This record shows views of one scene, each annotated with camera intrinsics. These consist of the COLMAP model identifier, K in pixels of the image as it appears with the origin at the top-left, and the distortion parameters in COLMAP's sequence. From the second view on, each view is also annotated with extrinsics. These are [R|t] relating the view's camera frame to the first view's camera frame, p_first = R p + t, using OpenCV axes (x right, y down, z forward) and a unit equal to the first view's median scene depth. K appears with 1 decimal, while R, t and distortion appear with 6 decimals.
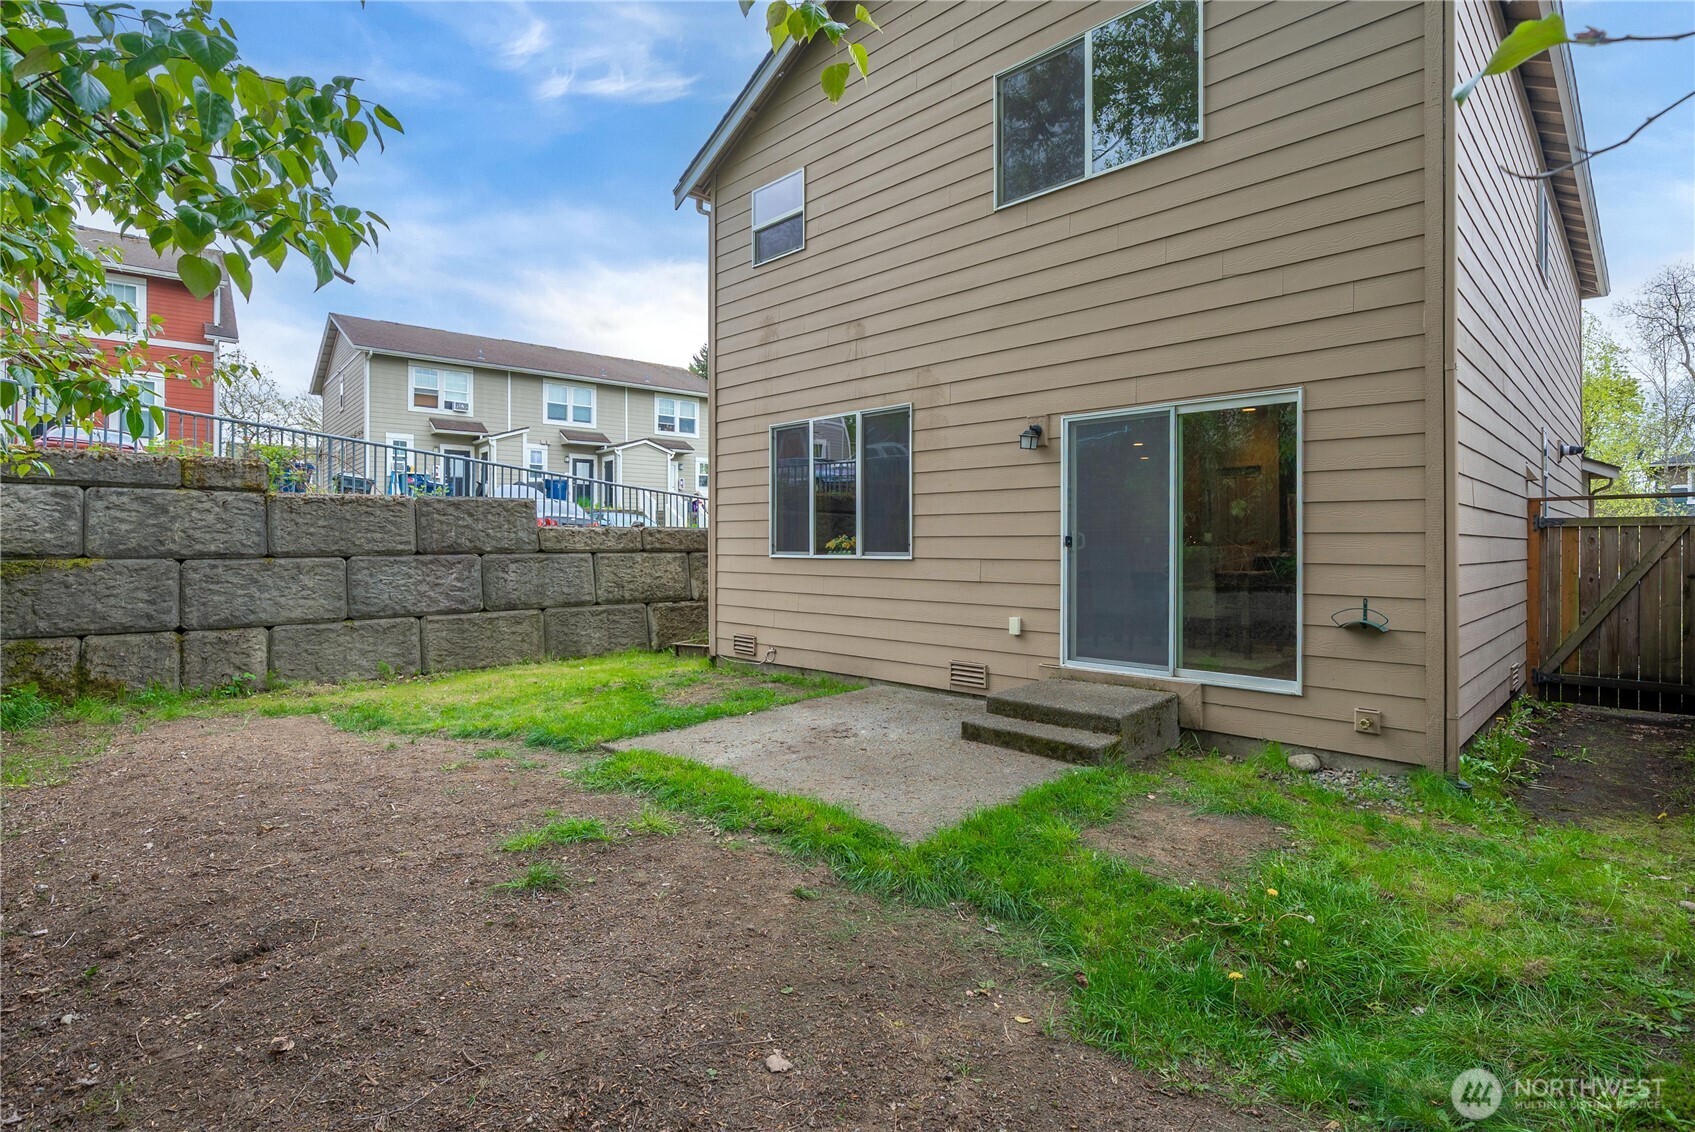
lens RADIAL K [[821.6, 0, 851.6], [0, 821.6, 555.2], [0, 0, 1]] dist [-0.002214, -0.000247]
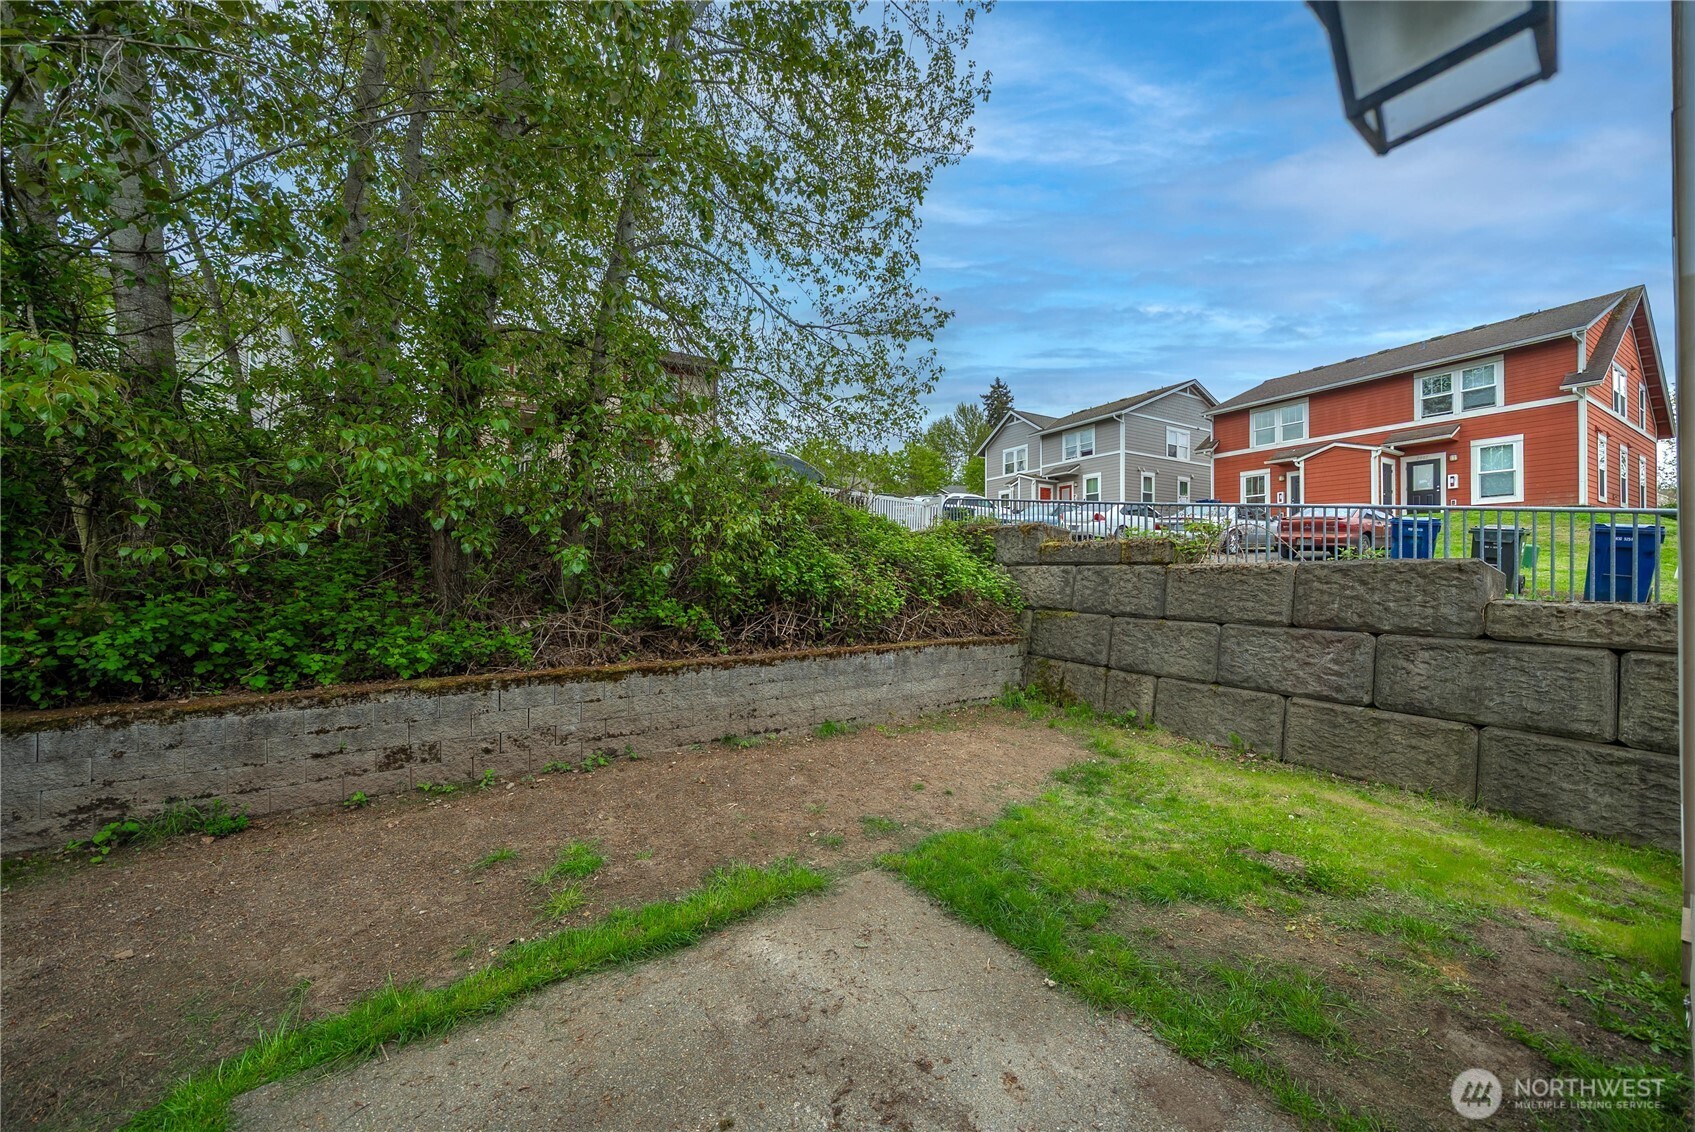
lens RADIAL K [[580.9, 0, 852.7], [0, 580.9, 565.3], [0, 0, 1]] dist [-0.006455, -0.000083]
pose [[-0.195847, -0.012921, -0.980549, 0.196170], [-0.019002, 0.999775, -0.009379, -0.054544], [0.980450, 0.016796, -0.196049, 0.659692]]
